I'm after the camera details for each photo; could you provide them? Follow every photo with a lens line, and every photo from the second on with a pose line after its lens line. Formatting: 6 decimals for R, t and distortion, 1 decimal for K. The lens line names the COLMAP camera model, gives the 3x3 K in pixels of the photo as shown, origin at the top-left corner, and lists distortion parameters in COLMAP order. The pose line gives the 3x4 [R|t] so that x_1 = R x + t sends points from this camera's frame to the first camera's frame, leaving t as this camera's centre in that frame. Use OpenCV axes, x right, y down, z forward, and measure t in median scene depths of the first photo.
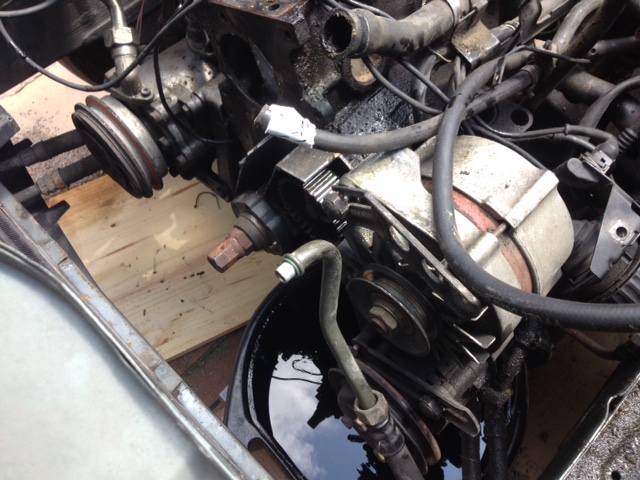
lens RADIAL K [[600.2, 0, 320.0], [0, 600.2, 240.0], [0, 0, 1]] dist [0.116339, -0.287722]
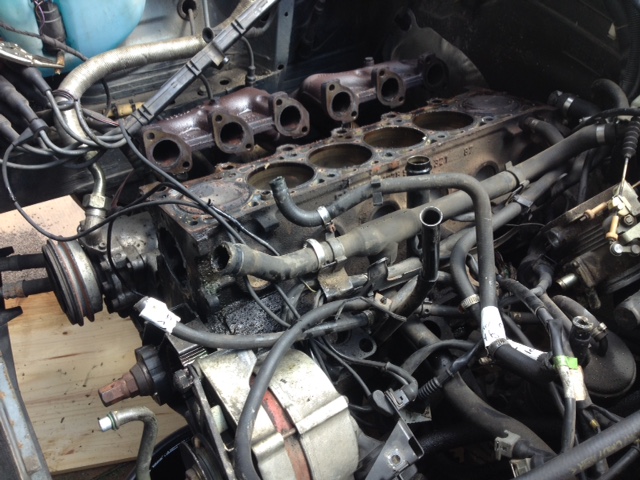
lens RADIAL K [[600.2, 0, 320.0], [0, 600.2, 240.0], [0, 0, 1]] dist [0.116339, -0.287722]
pose [[0.967101, 0.252317, -0.032425, 0.242233], [-0.252696, 0.938127, -0.236774, -0.093001], [-0.029323, 0.237178, 0.971024, -0.306602]]
